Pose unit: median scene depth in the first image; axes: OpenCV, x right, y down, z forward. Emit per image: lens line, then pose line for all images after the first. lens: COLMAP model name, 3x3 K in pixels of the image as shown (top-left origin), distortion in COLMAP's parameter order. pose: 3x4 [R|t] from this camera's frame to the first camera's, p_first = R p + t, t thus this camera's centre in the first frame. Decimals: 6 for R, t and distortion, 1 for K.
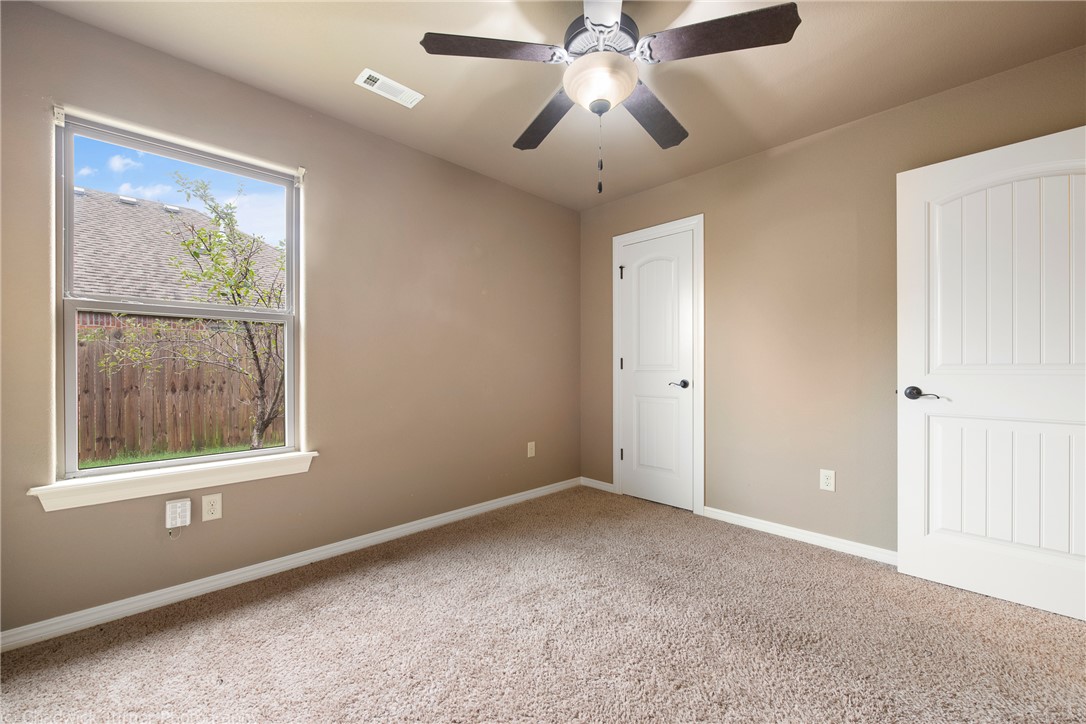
lens RADIAL K [[434.3, 0, 547.0], [0, 434.3, 367.1], [0, 0, 1]] dist [-0.002384, -0.001145]
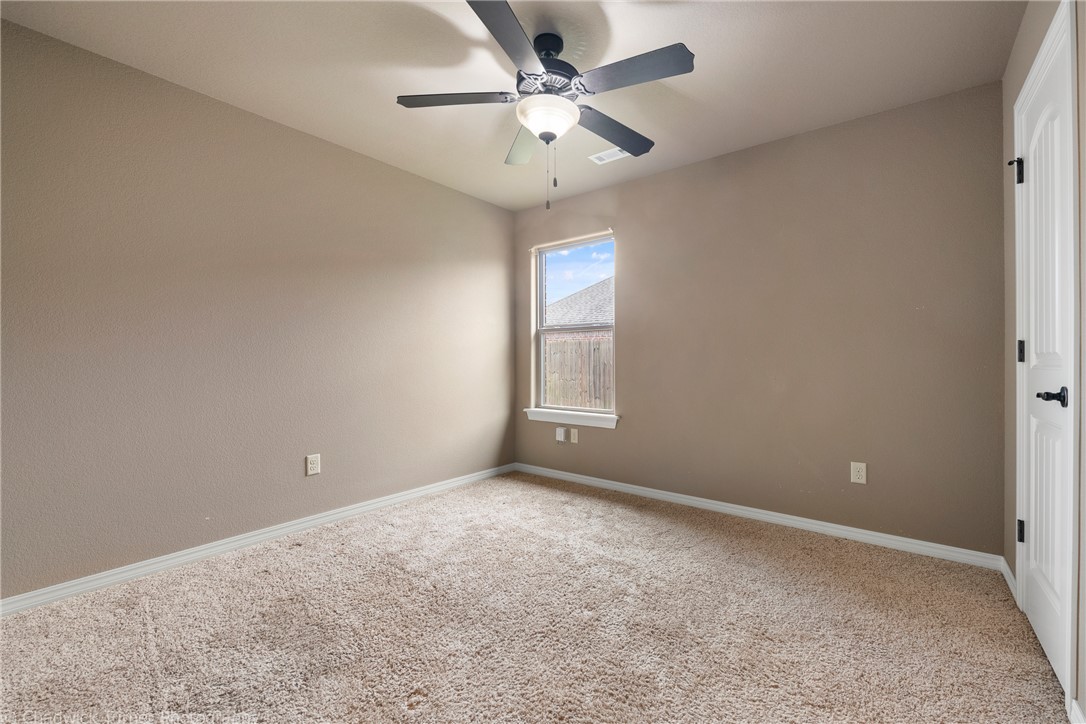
lens RADIAL K [[434.3, 0, 547.8], [0, 434.3, 359.6], [0, 0, 1]] dist [-0.002384, -0.001145]
pose [[0.120392, 0.005730, -0.992710, 1.023492], [0.006545, 0.999957, 0.006566, -0.009864], [0.992705, -0.007288, 0.120350, 0.672403]]
